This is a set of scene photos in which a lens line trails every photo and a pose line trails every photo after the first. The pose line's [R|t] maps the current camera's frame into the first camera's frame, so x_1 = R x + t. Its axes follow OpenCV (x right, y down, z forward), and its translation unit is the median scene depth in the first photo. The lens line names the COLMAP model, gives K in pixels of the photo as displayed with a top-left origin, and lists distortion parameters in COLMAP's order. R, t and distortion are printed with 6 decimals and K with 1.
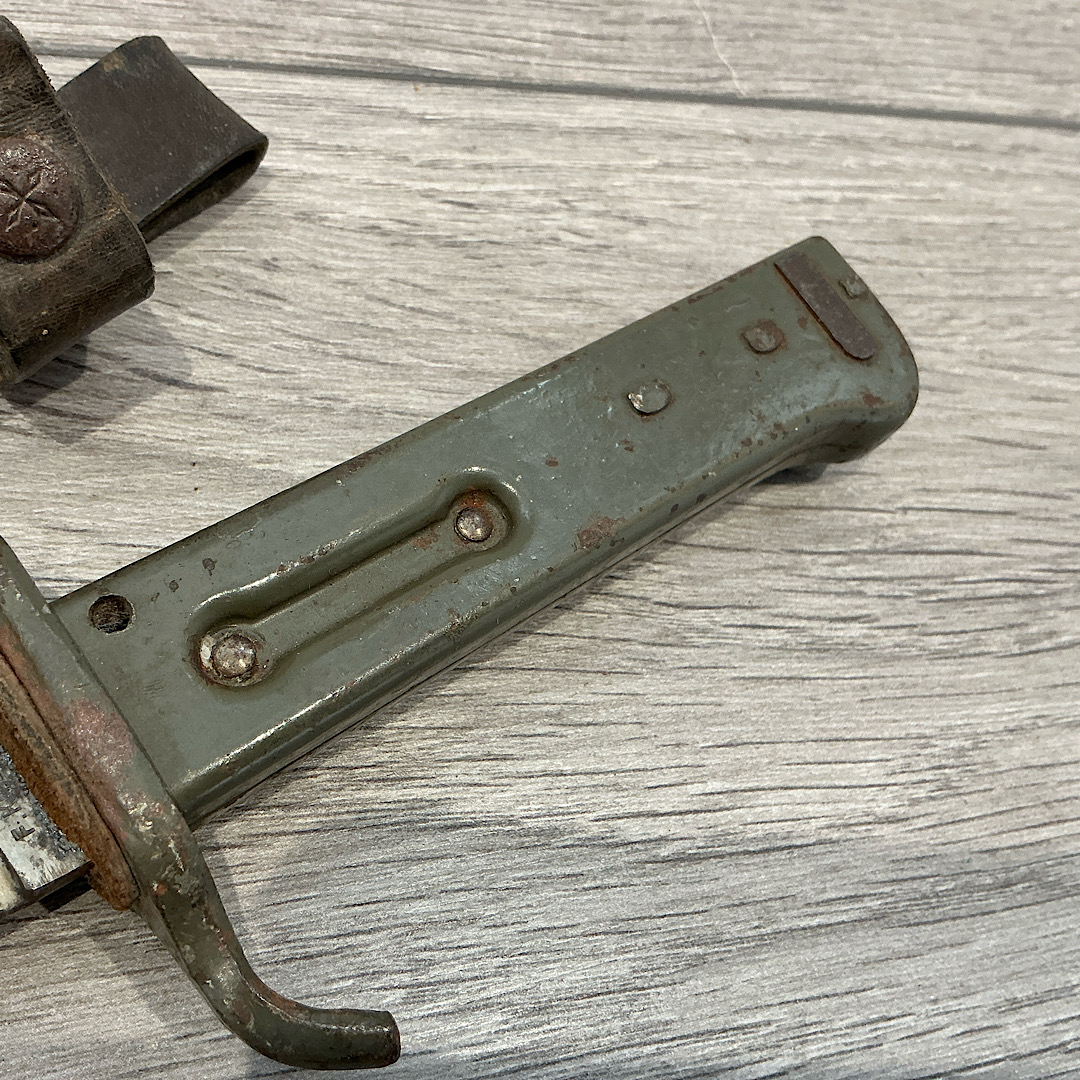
lens RADIAL K [[1204.9, 0, 540.0], [0, 1204.9, 540.0], [0, 0, 1]] dist [0.147776, -0.357083]
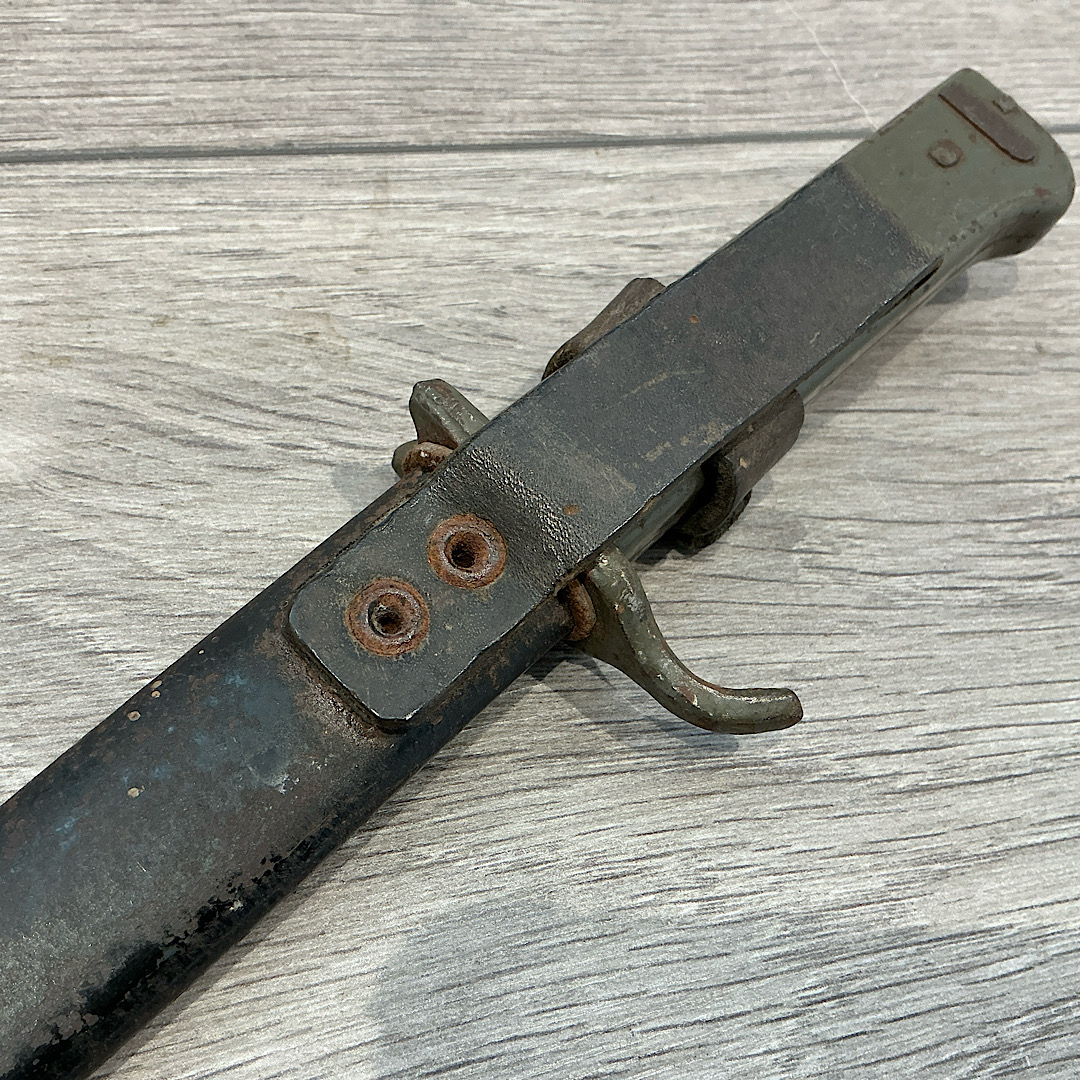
lens RADIAL K [[1204.9, 0, 540.0], [0, 1204.9, 540.0], [0, 0, 1]] dist [0.147776, -0.357083]
pose [[0.994215, -0.081807, -0.069600, -0.113879], [0.078167, 0.995503, -0.053509, 0.055515], [0.073665, 0.047758, 0.996139, -0.142294]]
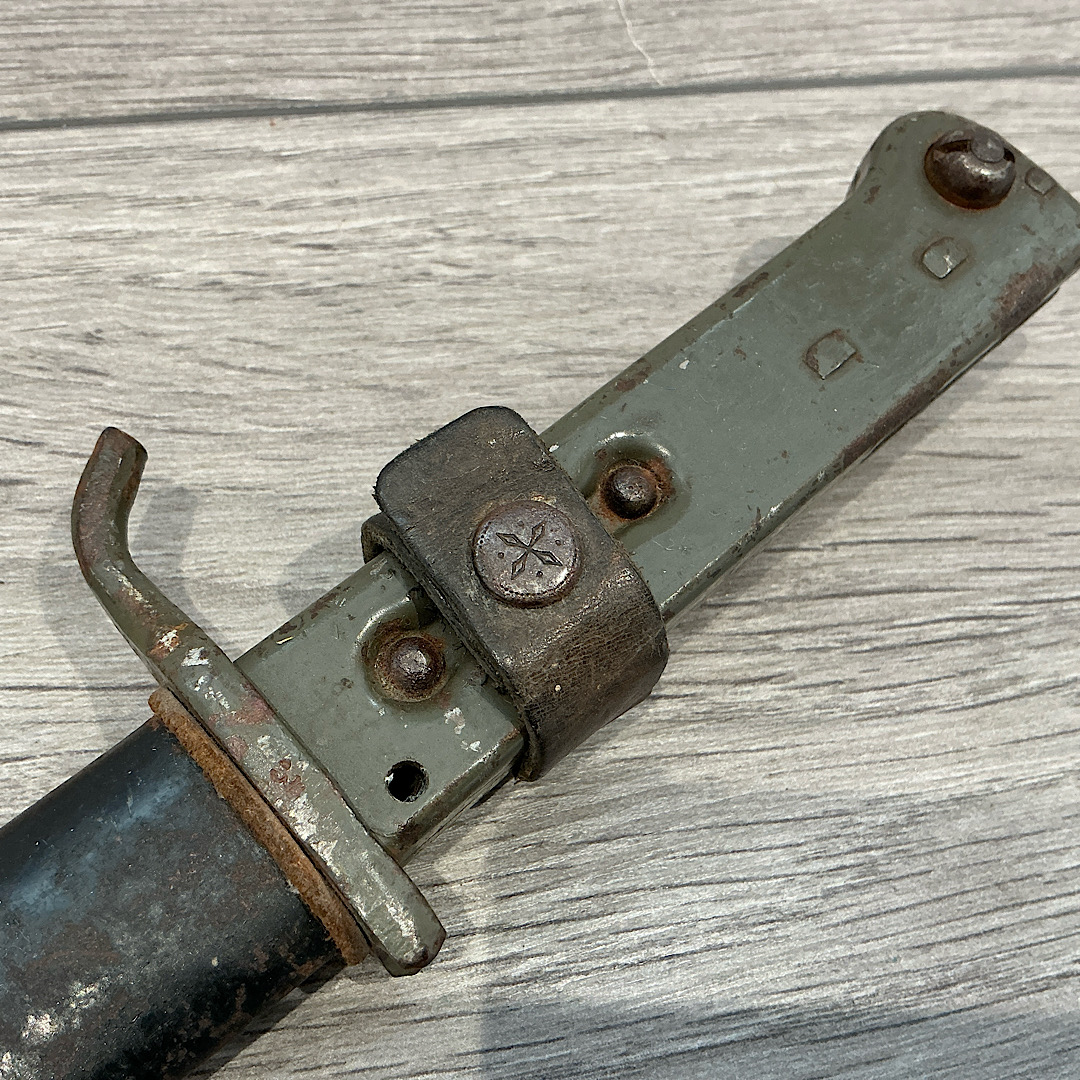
lens RADIAL K [[1204.9, 0, 540.0], [0, 1204.9, 540.0], [0, 0, 1]] dist [0.147776, -0.357083]
pose [[0.989316, -0.061405, -0.132222, 0.220155], [0.064366, 0.997760, 0.018228, -0.063114], [0.130807, -0.026544, 0.991052, 0.107501]]
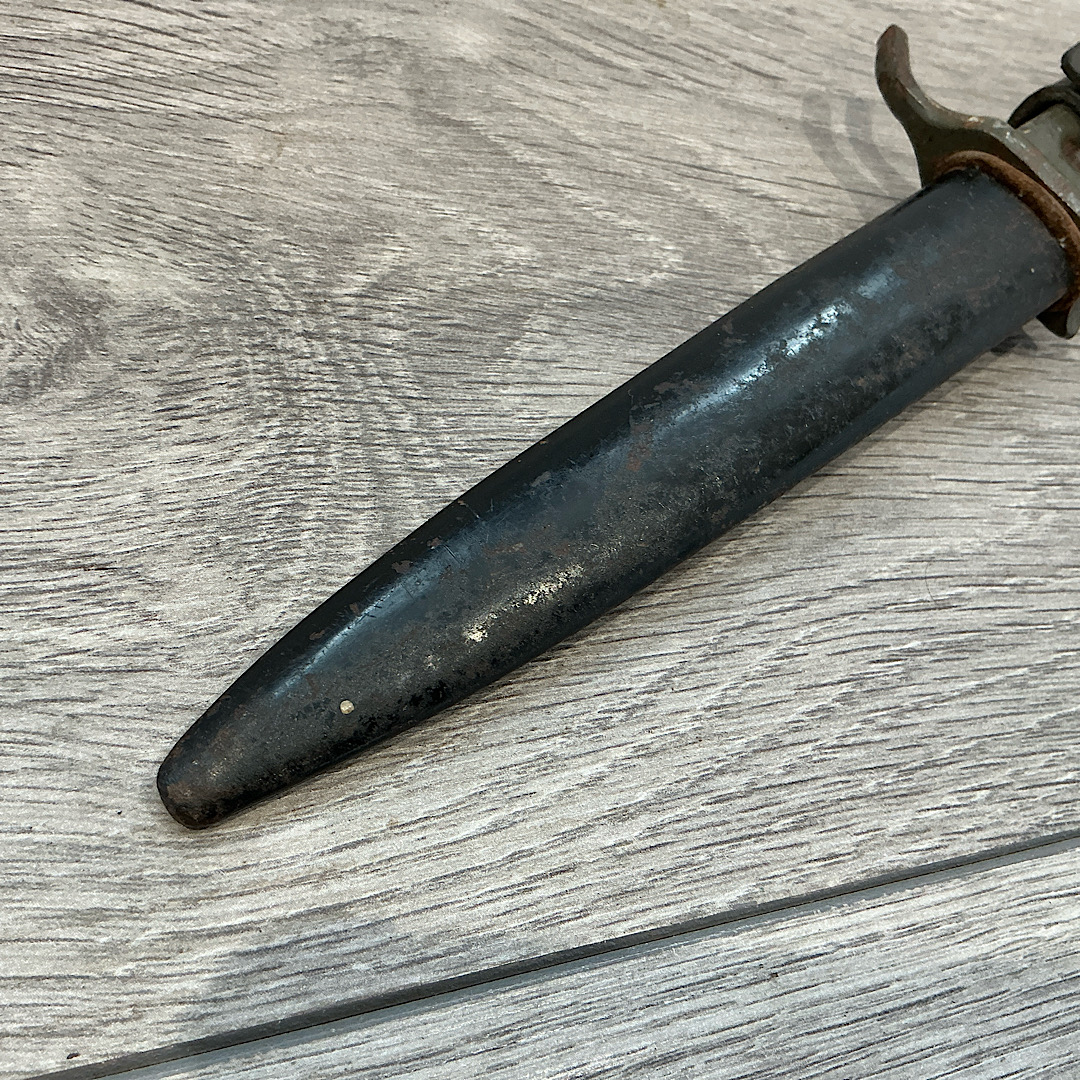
lens RADIAL K [[1204.9, 0, 540.0], [0, 1204.9, 540.0], [0, 0, 1]] dist [0.147776, -0.357083]
pose [[0.999928, -0.008328, -0.008582, -0.494137], [0.008086, 0.999579, -0.027854, 0.433932], [0.008811, 0.027782, 0.999575, -0.448262]]
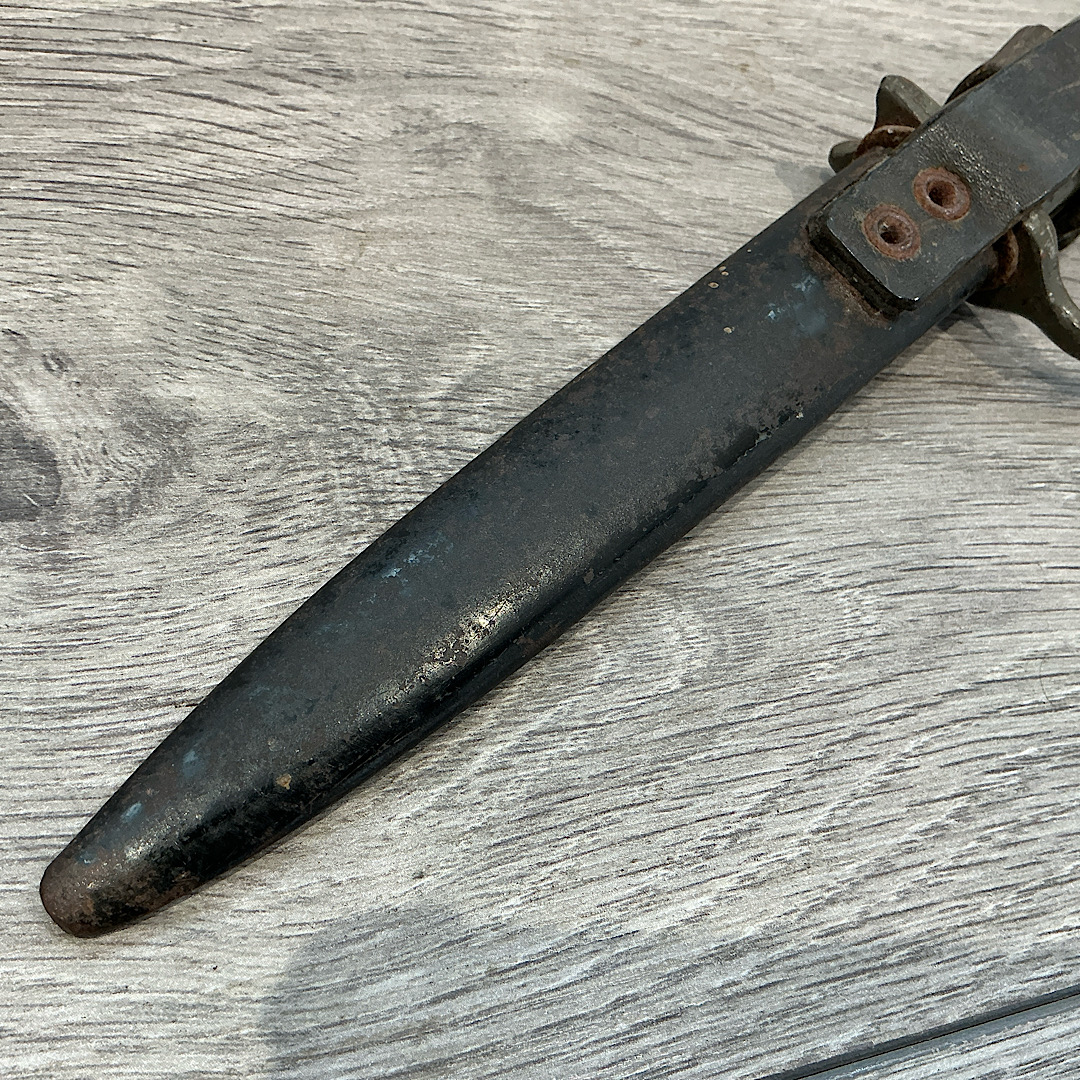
lens RADIAL K [[1204.9, 0, 540.0], [0, 1204.9, 540.0], [0, 0, 1]] dist [0.147776, -0.357083]
pose [[0.997895, -0.022570, -0.060789, -0.516621], [0.020747, 0.999321, -0.030460, 0.347135], [0.061435, 0.029135, 0.997686, -0.419758]]
